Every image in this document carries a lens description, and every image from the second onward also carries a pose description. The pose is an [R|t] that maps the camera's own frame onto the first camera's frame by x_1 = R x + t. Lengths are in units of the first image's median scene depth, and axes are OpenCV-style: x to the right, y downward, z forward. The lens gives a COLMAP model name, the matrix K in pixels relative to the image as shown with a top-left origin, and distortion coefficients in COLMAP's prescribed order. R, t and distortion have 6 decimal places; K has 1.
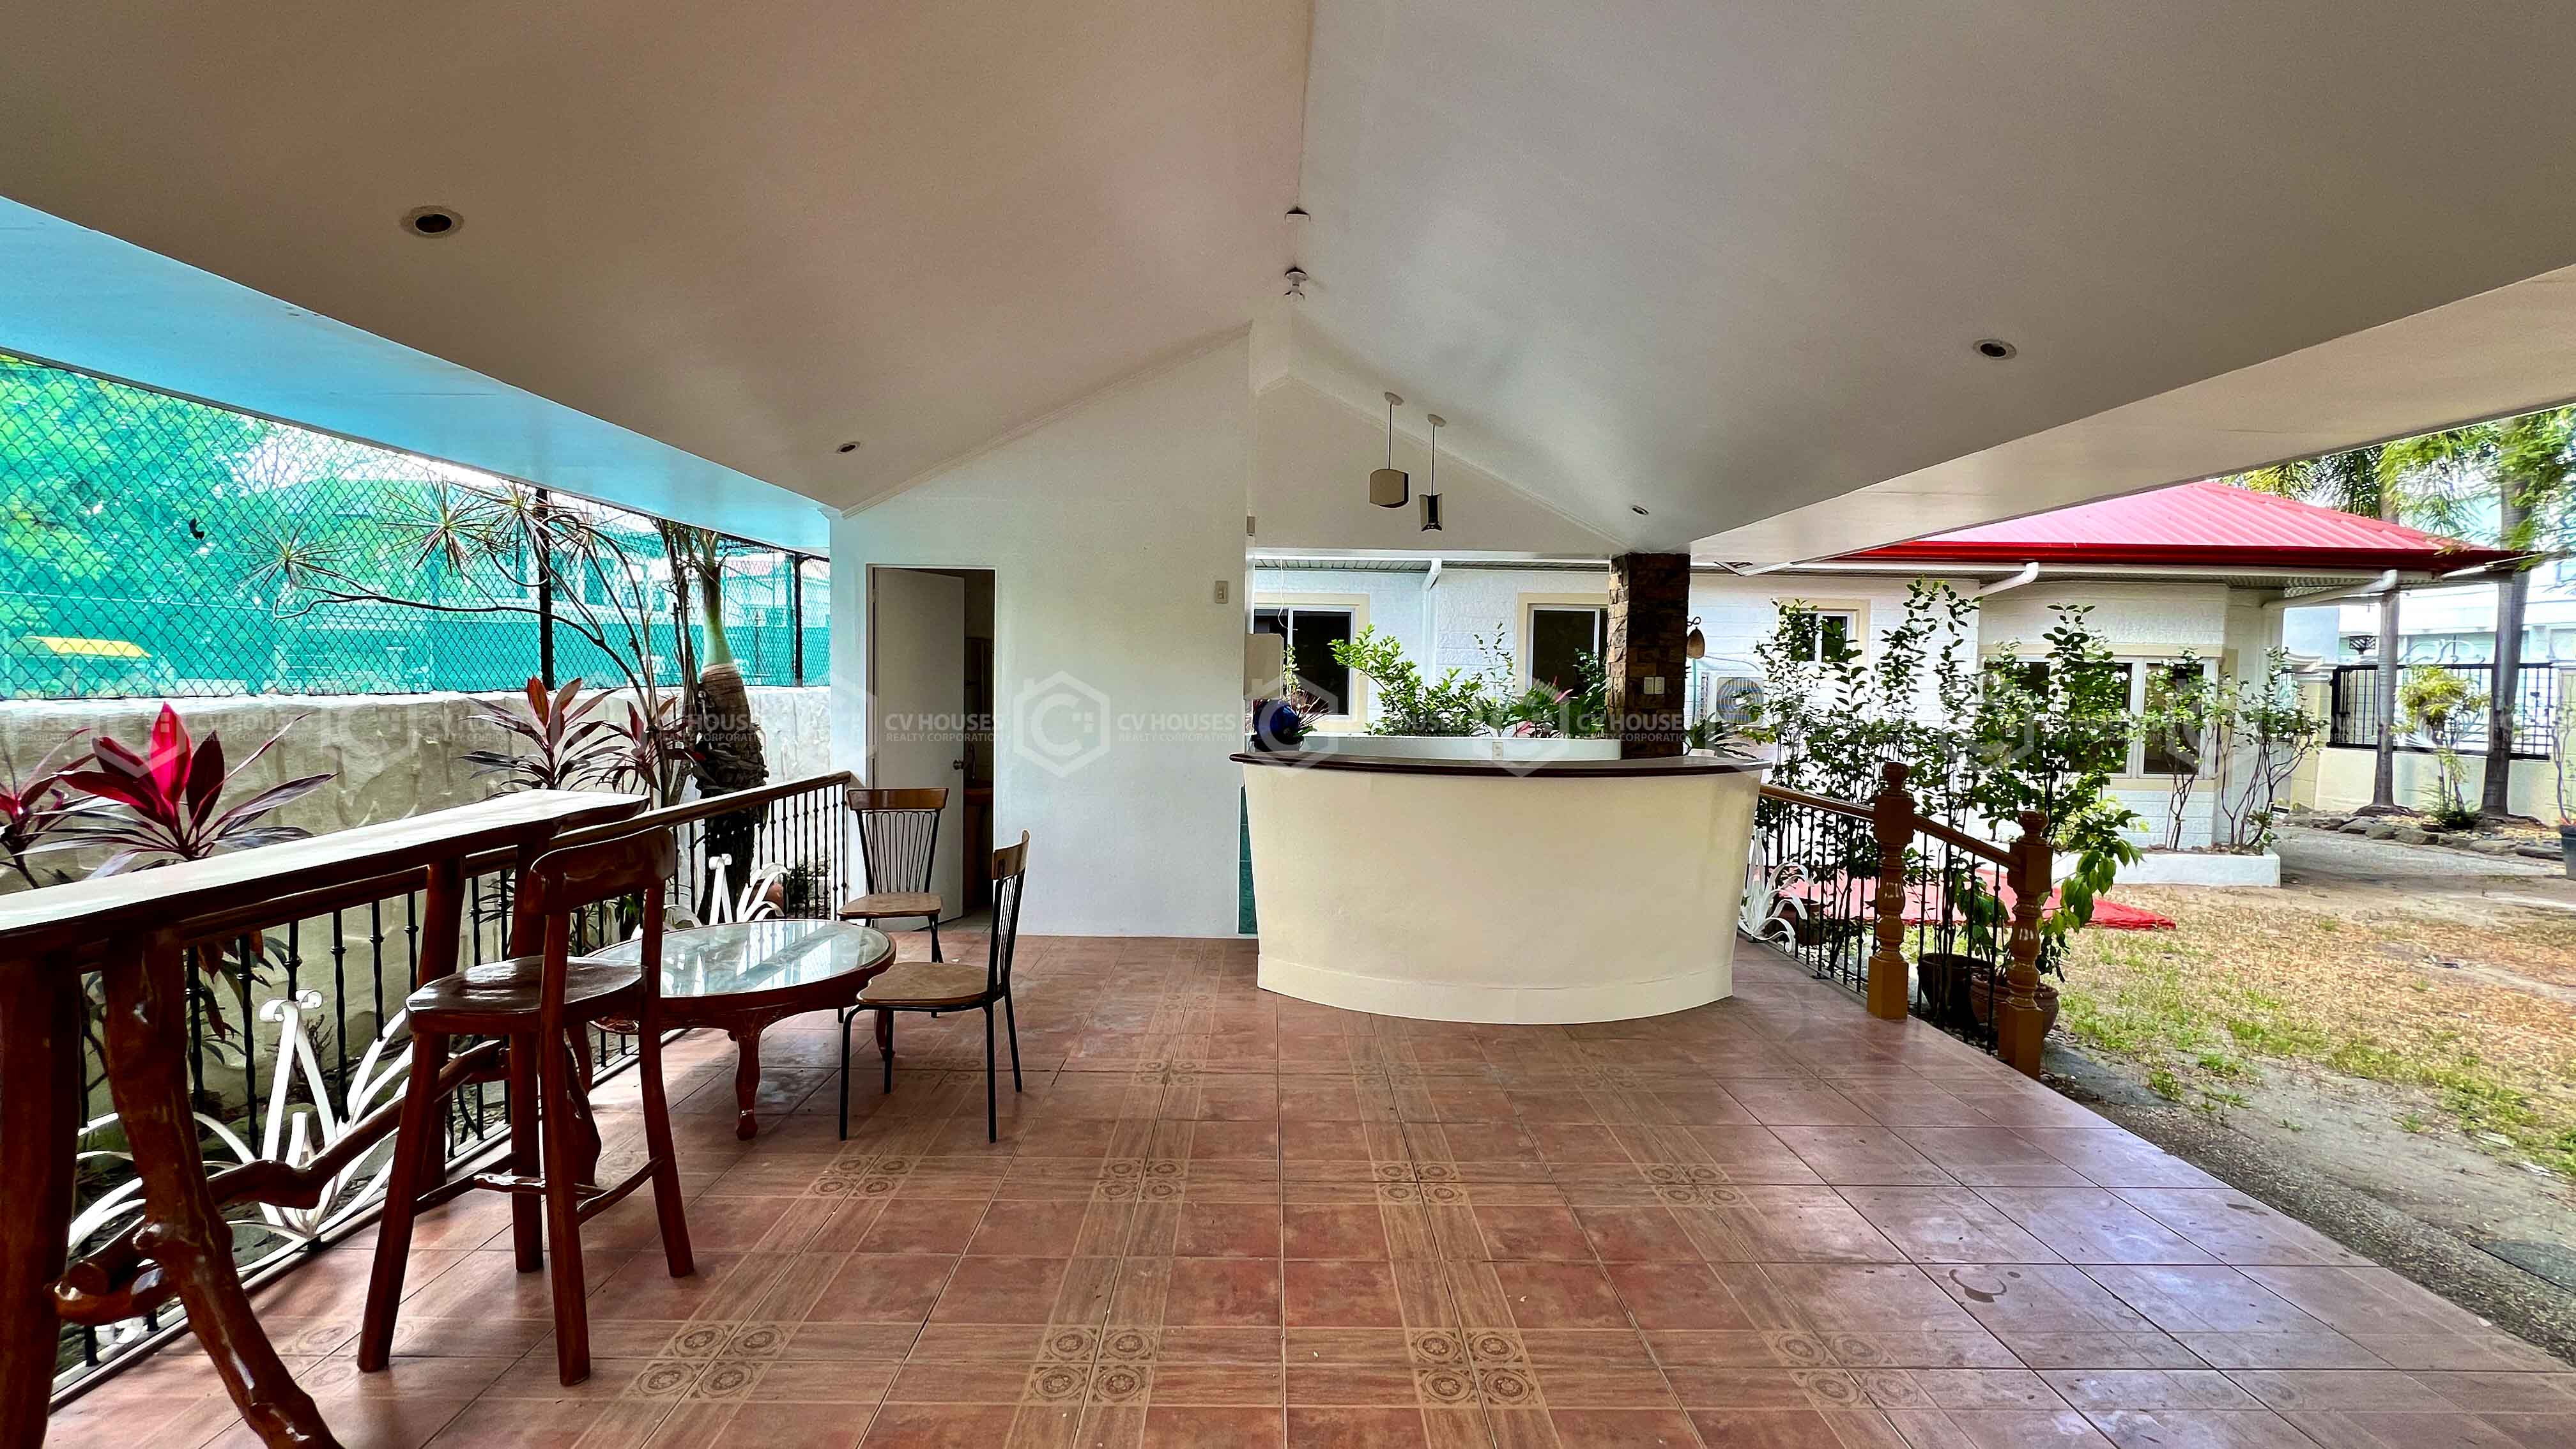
lens RADIAL K [[1044.5, 0, 1287.2], [0, 1044.5, 727.3], [0, 0, 1]] dist [-0.001269, -0.000156]
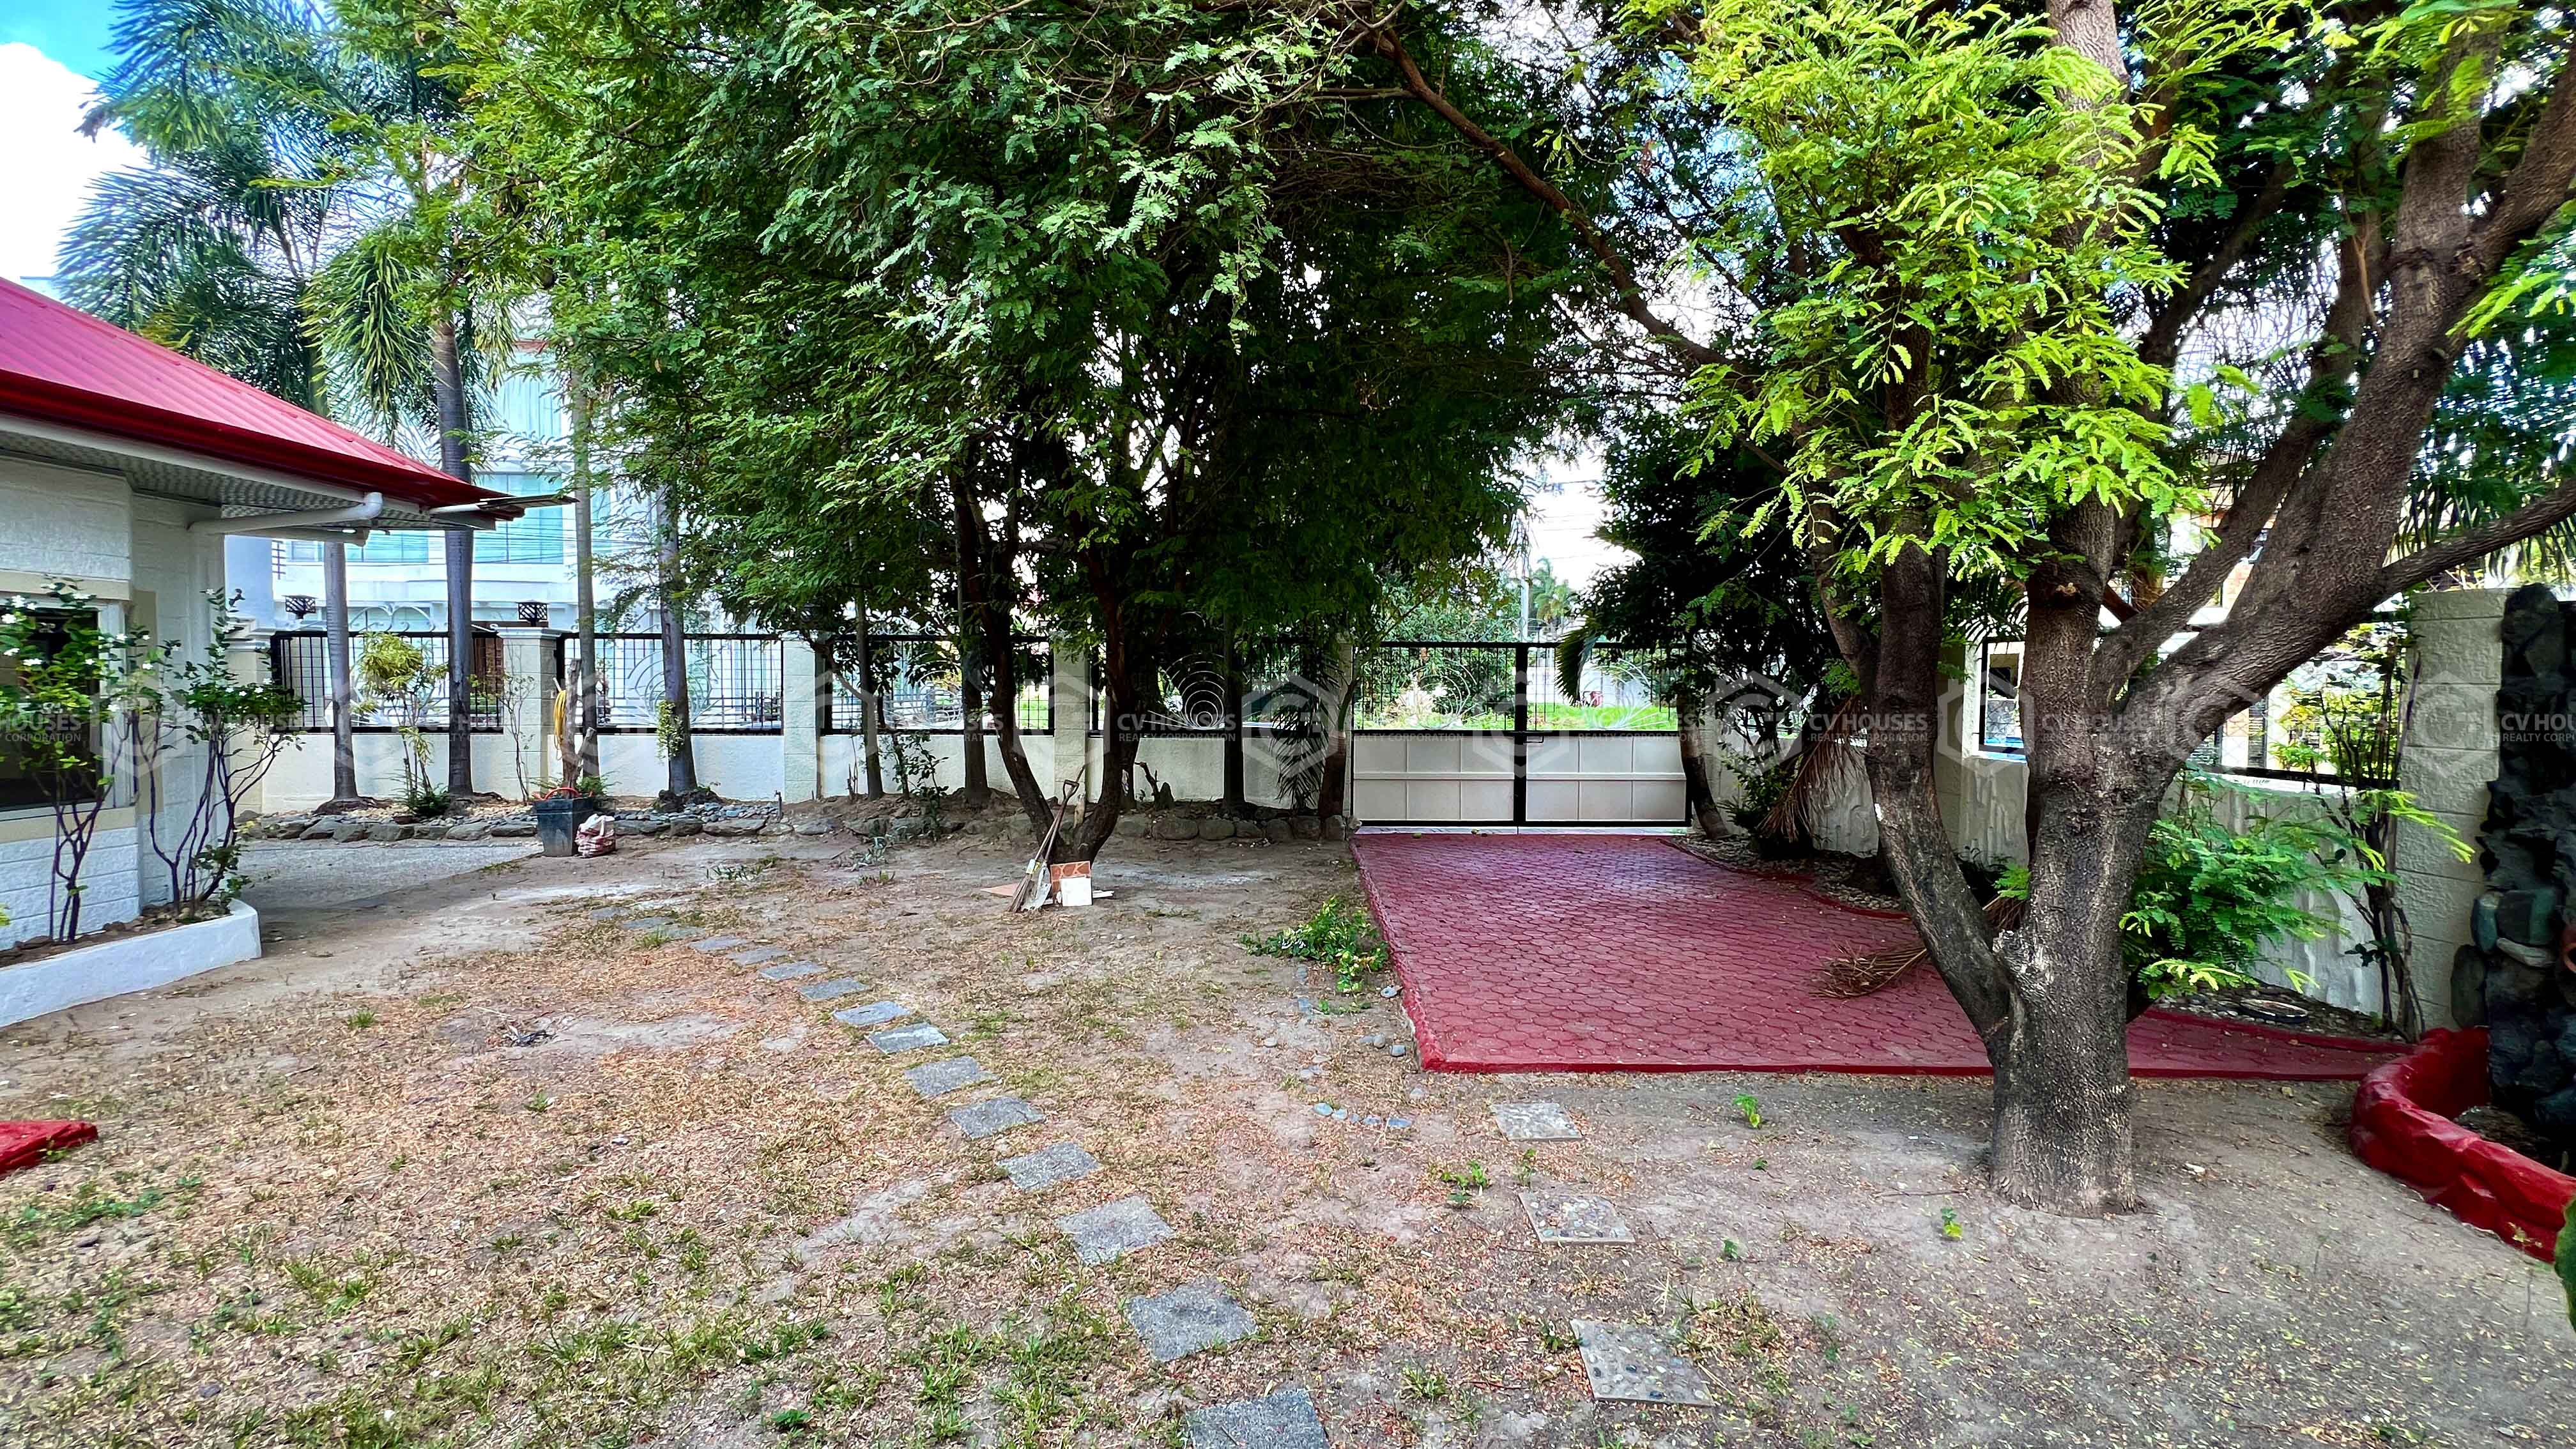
lens RADIAL K [[1044.5, 0, 1287.0], [0, 1044.5, 709.4], [0, 0, 1]] dist [-0.001269, -0.000156]
pose [[-0.011219, -0.043892, 0.998973, 0.227478], [0.041763, 0.998144, 0.044325, -0.002535], [-0.999065, 0.042218, -0.009365, 0.272868]]
